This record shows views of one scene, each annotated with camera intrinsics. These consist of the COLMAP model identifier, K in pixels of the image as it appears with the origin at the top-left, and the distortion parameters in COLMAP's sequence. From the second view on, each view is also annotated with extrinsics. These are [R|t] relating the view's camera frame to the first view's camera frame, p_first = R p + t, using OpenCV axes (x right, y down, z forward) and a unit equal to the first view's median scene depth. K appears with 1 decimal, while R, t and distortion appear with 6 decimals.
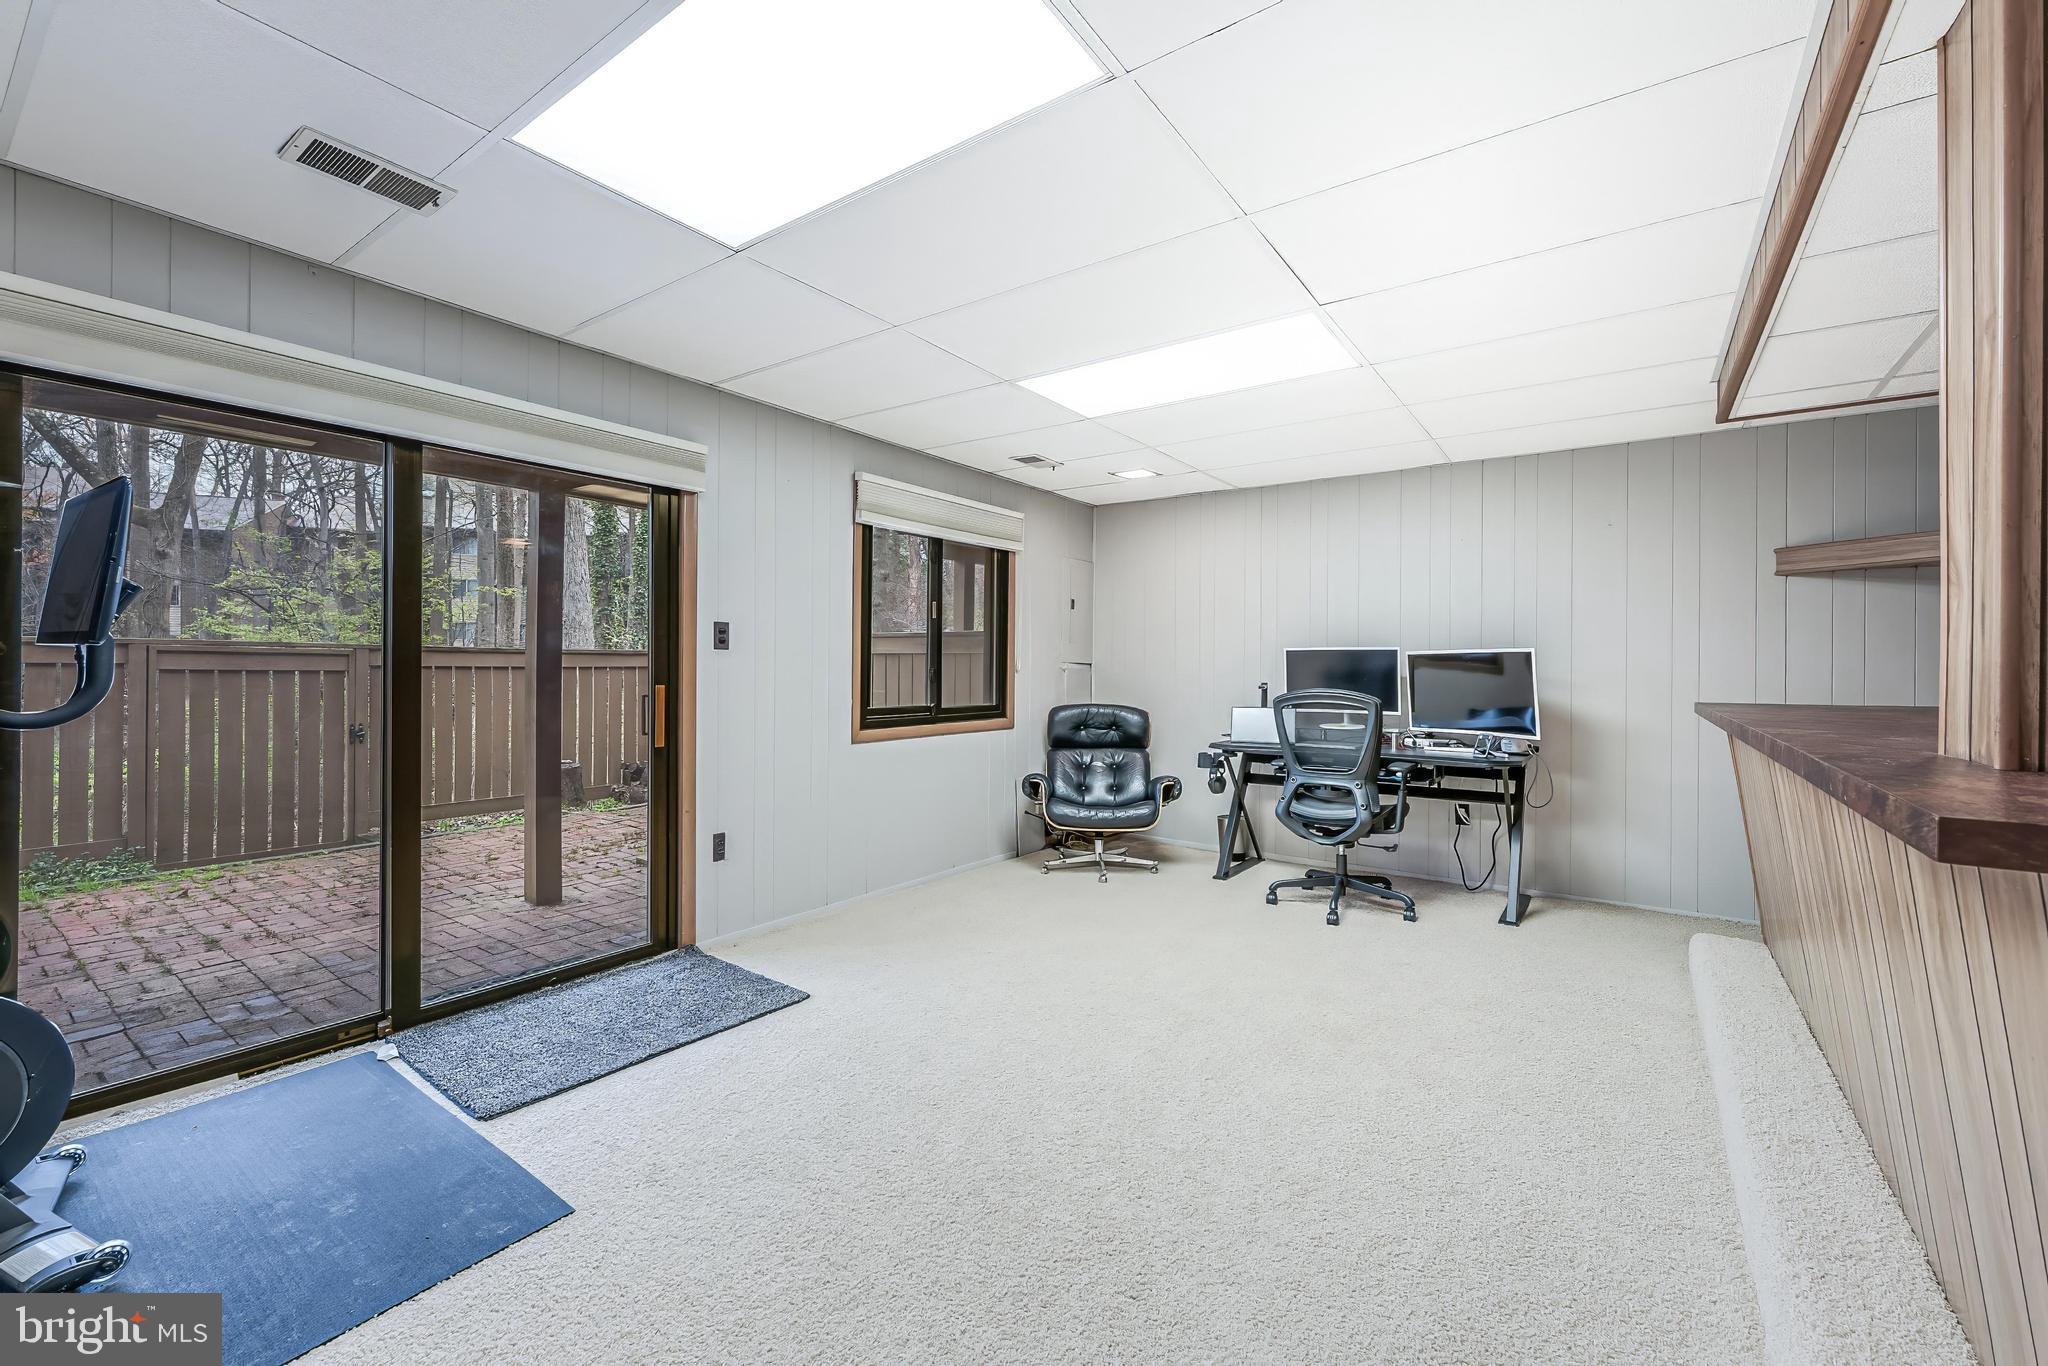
lens RADIAL K [[826.7, 0, 1031.7], [0, 826.7, 671.4], [0, 0, 1]] dist [0.000106, -0.000667]
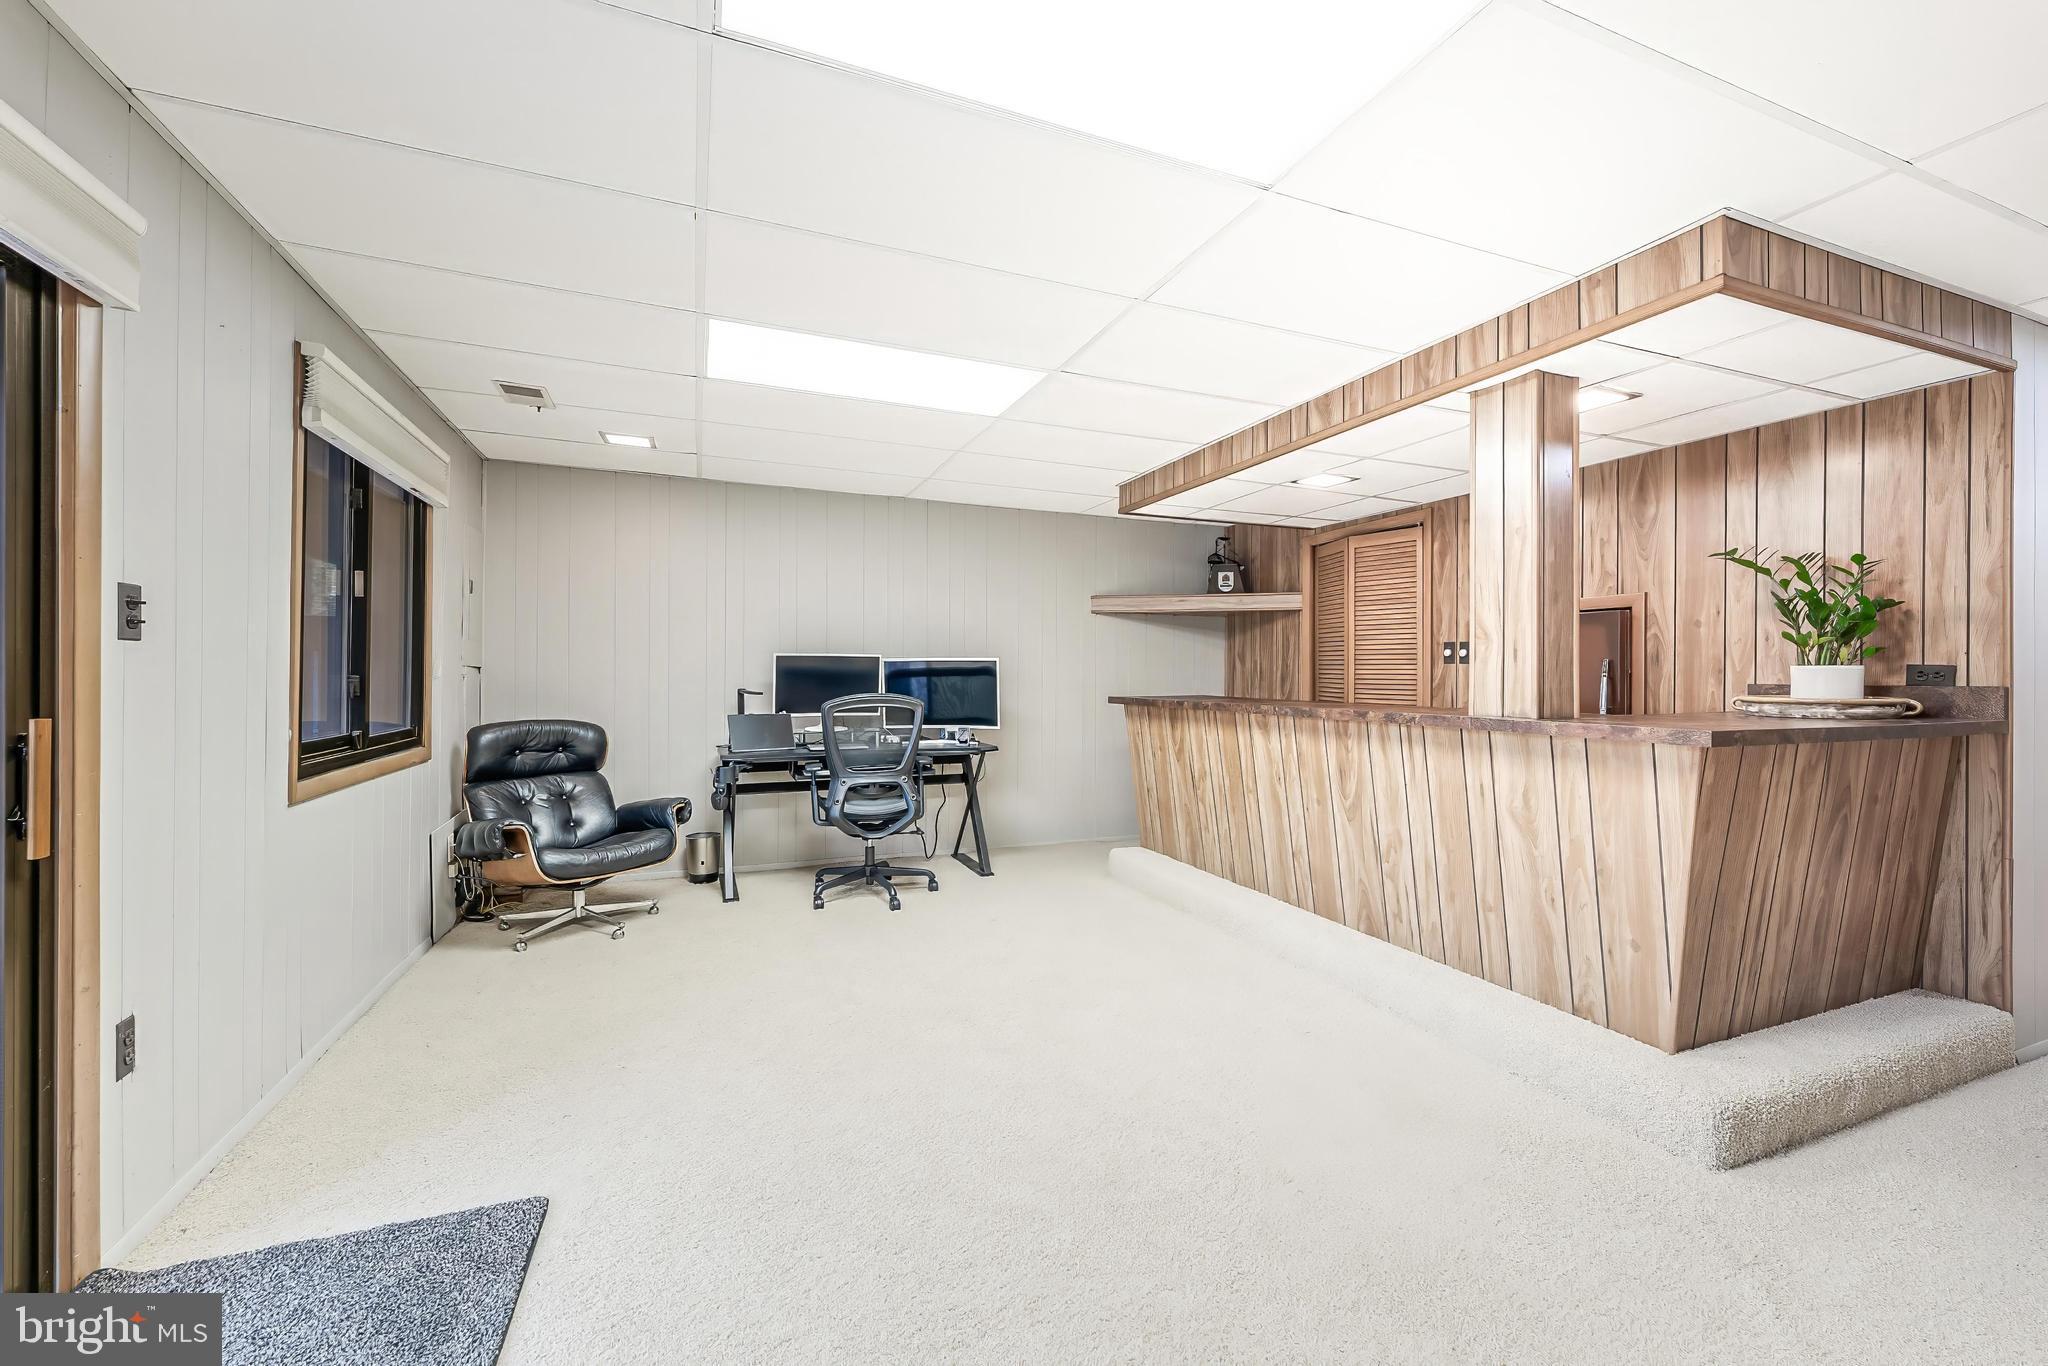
lens RADIAL K [[826.7, 0, 1032.2], [0, 826.7, 673.9], [0, 0, 1]] dist [0.000106, -0.000667]
pose [[0.531379, -0.002425, 0.847131, -0.370815], [0.001862, 0.999997, 0.001695, -0.004773], [-0.847132, 0.000677, 0.531382, 0.214665]]
